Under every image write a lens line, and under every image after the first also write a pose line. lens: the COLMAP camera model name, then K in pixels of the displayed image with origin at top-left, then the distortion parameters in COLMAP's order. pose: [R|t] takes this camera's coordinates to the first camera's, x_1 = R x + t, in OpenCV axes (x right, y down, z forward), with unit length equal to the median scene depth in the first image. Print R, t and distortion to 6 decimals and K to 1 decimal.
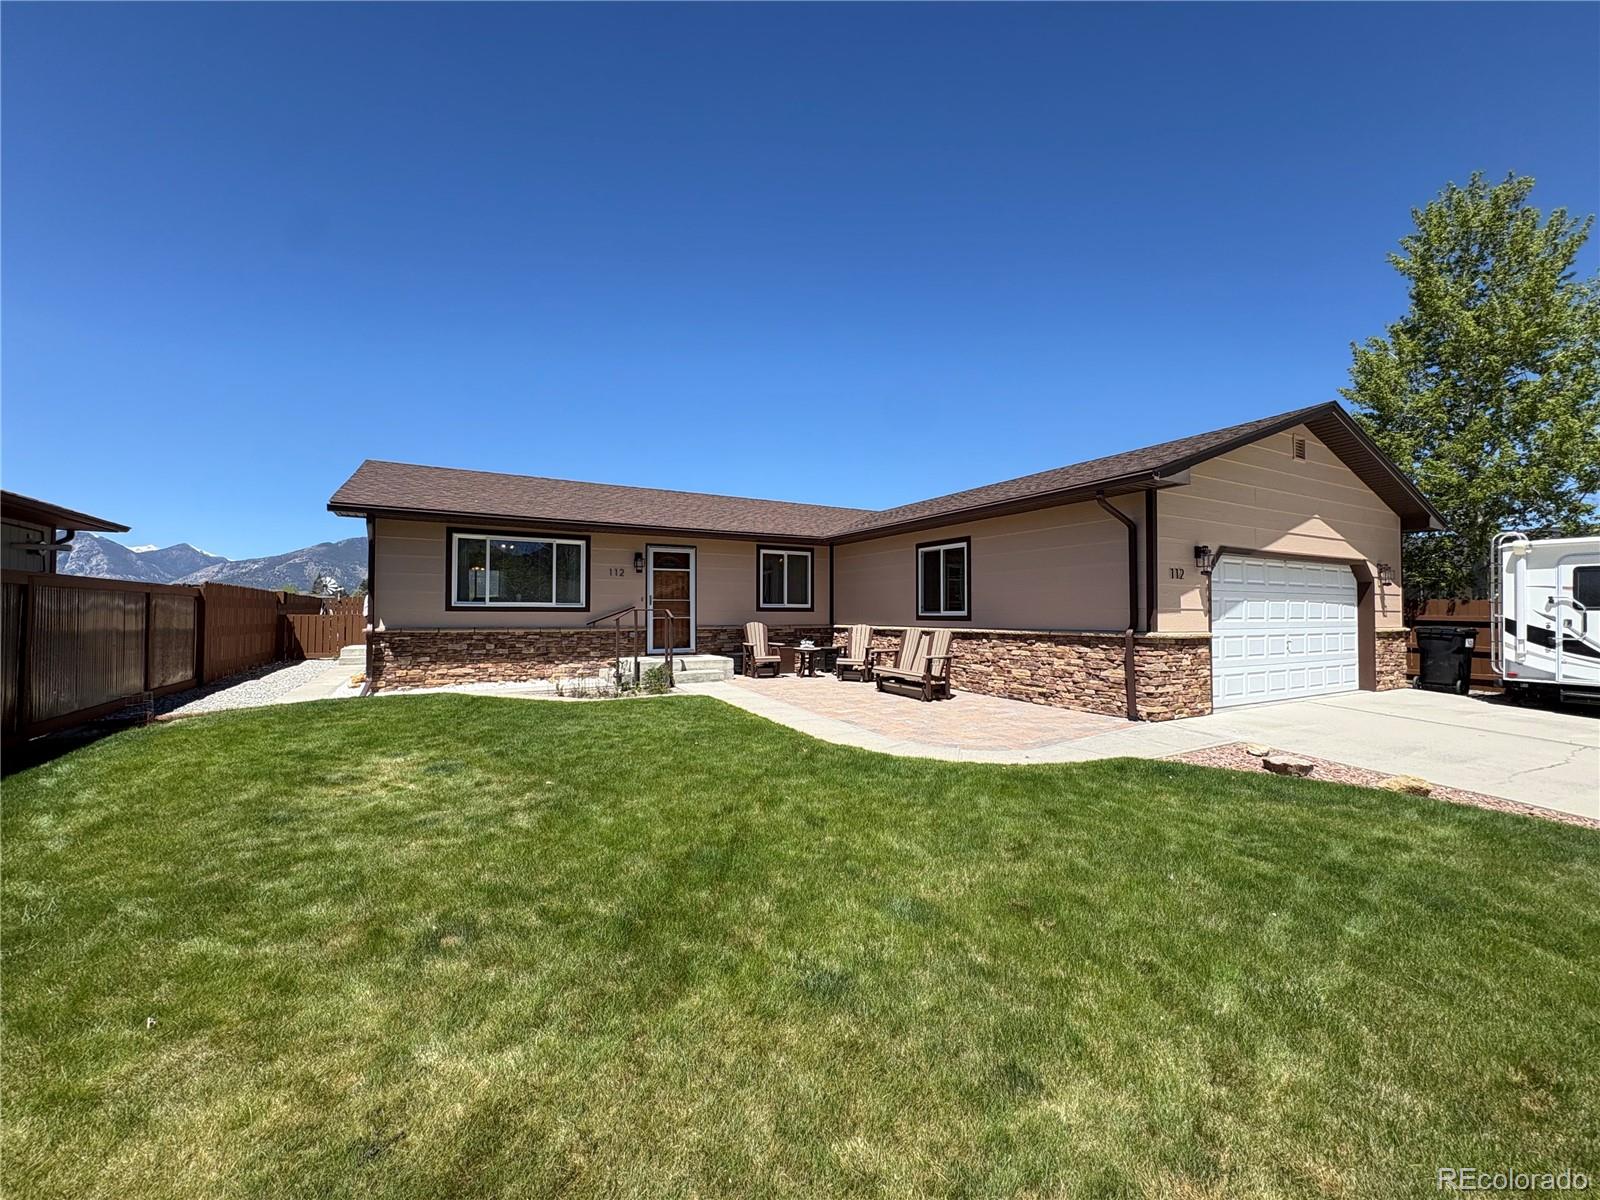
lens RADIAL K [[633.7, 0, 800.0], [0, 633.7, 600.0], [0, 0, 1]] dist [-0.001459, -0.000024]
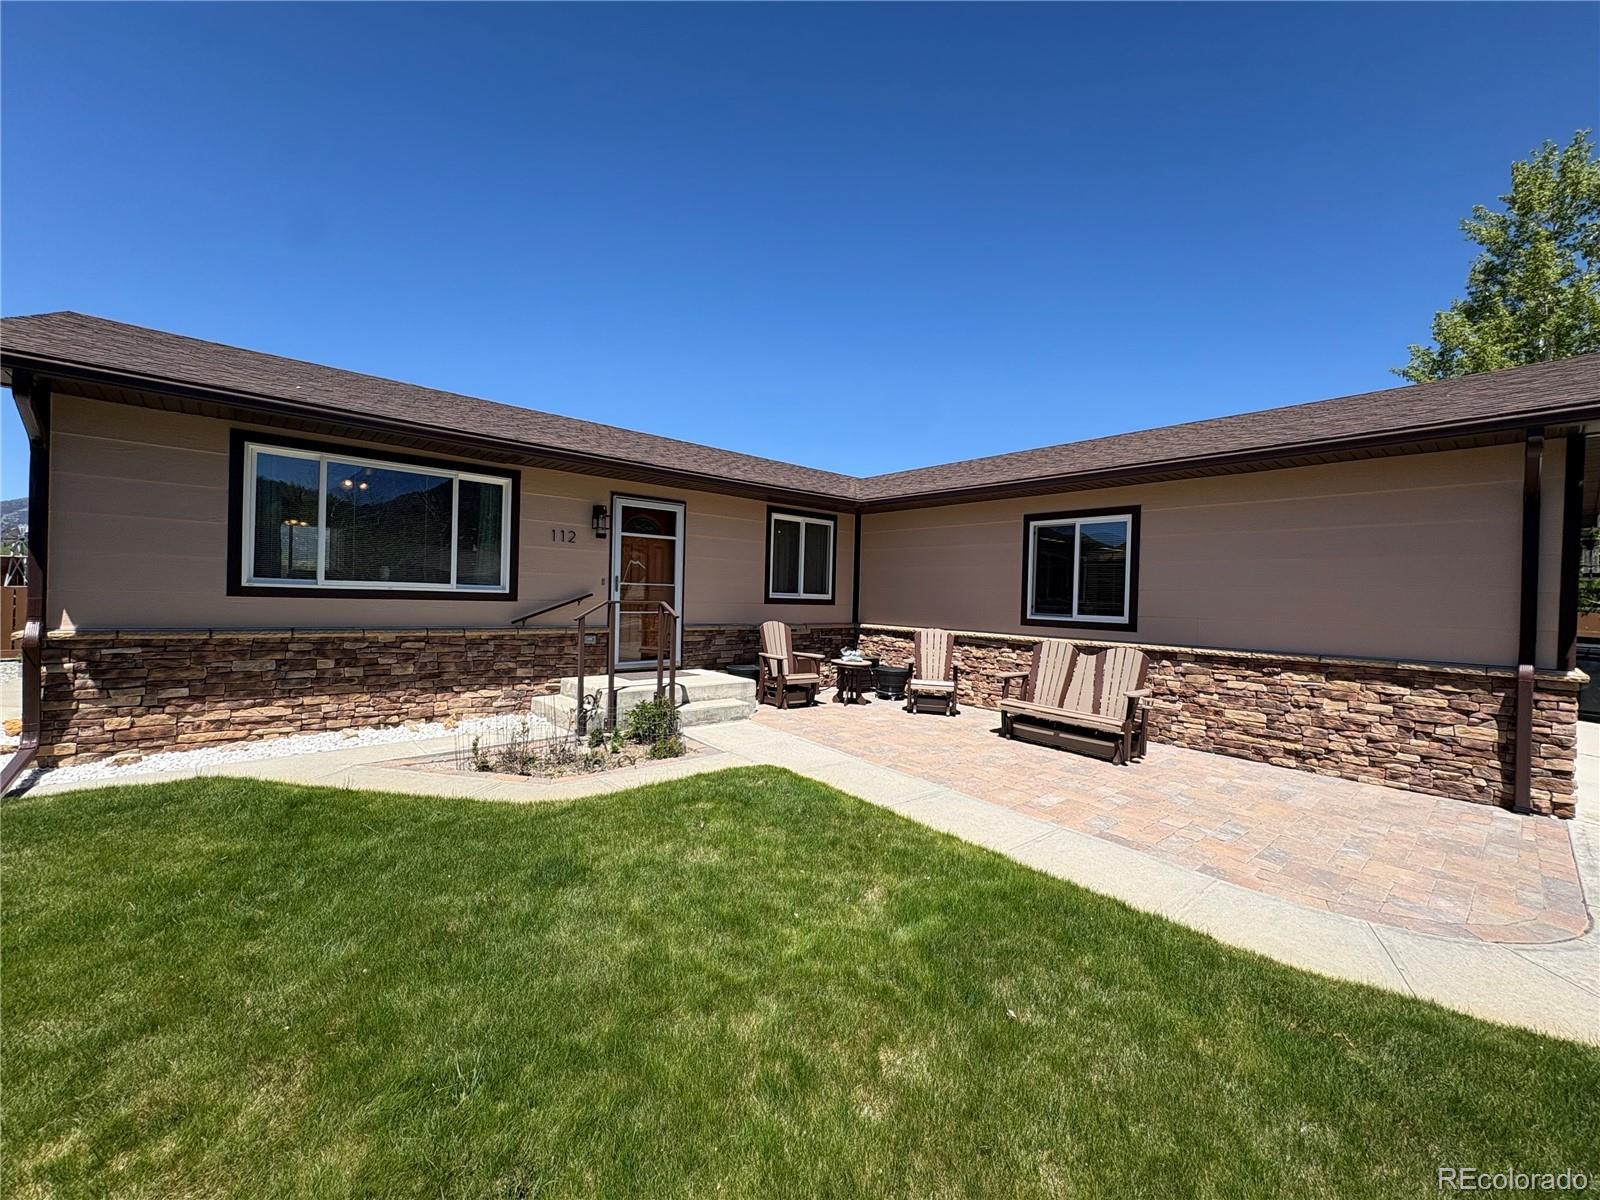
lens RADIAL K [[633.7, 0, 800.0], [0, 633.7, 600.0], [0, 0, 1]] dist [-0.001459, -0.000024]
pose [[0.978372, 0.026215, 0.205183, -0.210403], [-0.032587, 0.999084, 0.027738, -0.007525], [-0.204268, -0.033824, 0.978331, 0.401277]]
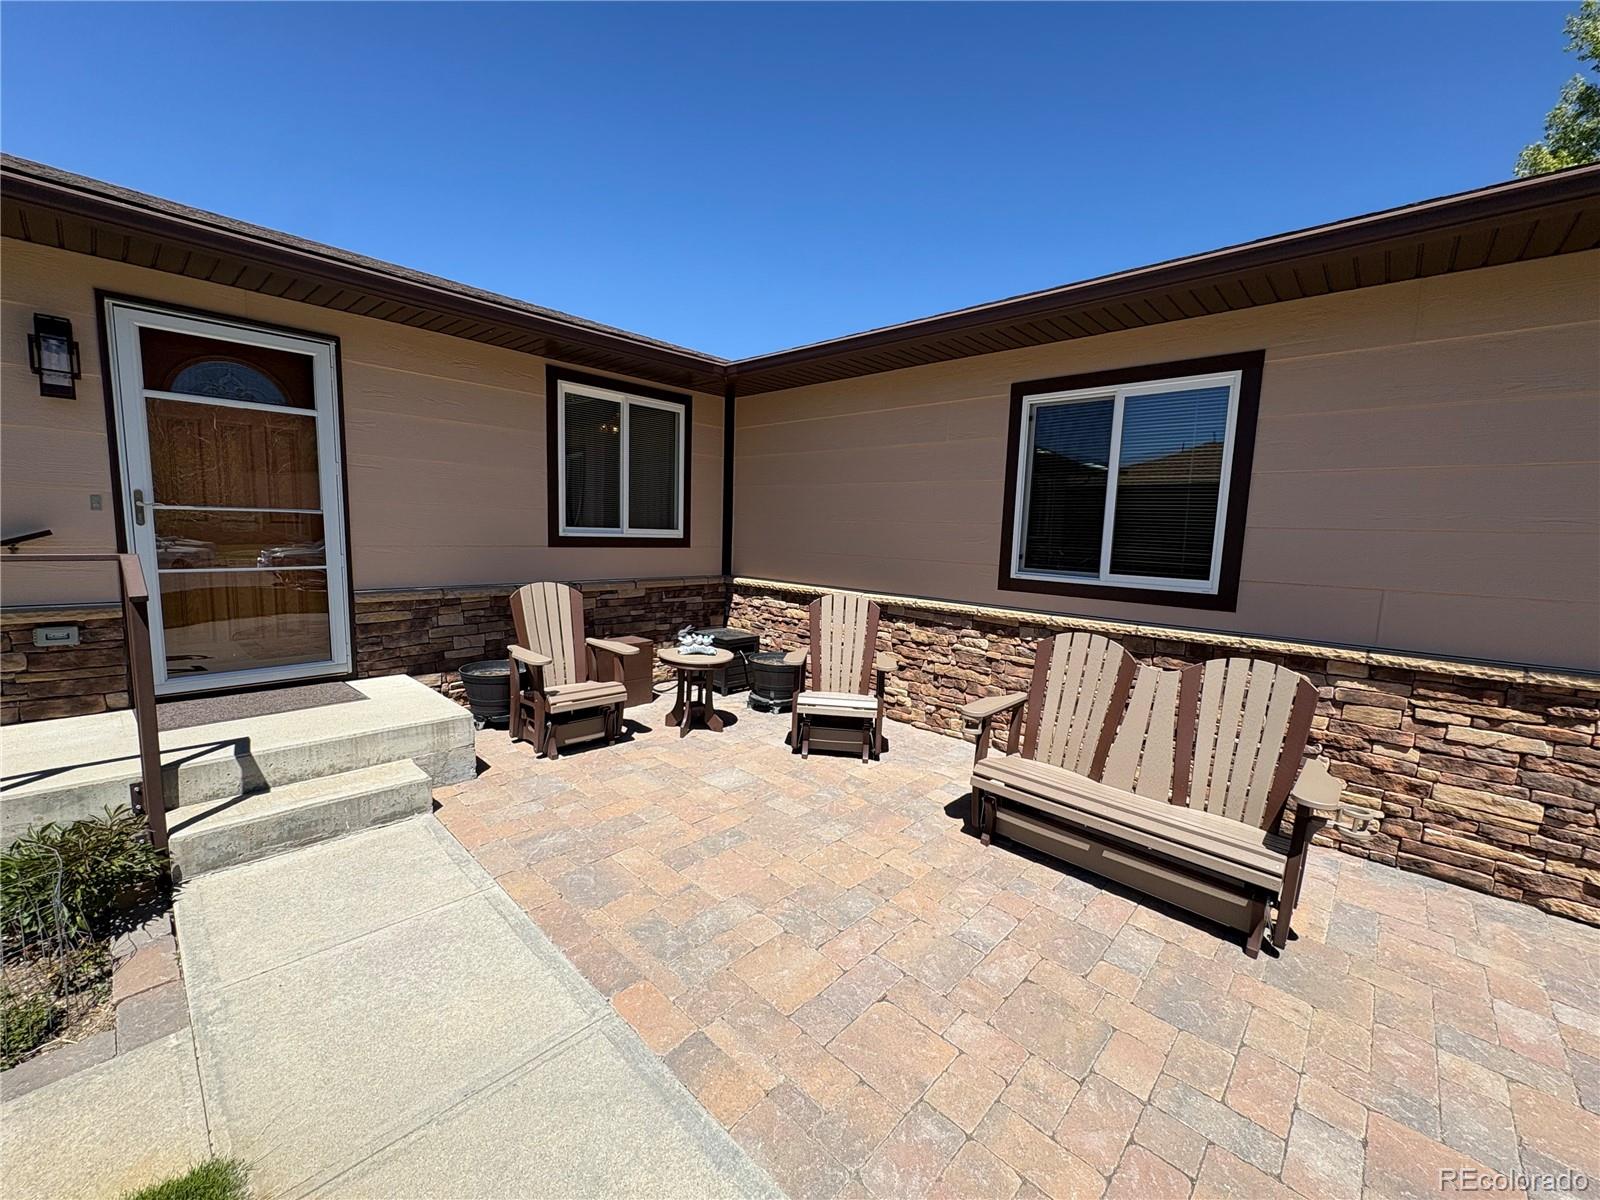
lens RADIAL K [[633.7, 0, 800.0], [0, 633.7, 600.0], [0, 0, 1]] dist [-0.001459, -0.000024]
pose [[0.950804, -0.003875, 0.309769, -0.052974], [-0.039423, 0.990279, 0.133391, -0.008726], [-0.307275, -0.139041, 0.941408, 0.726983]]
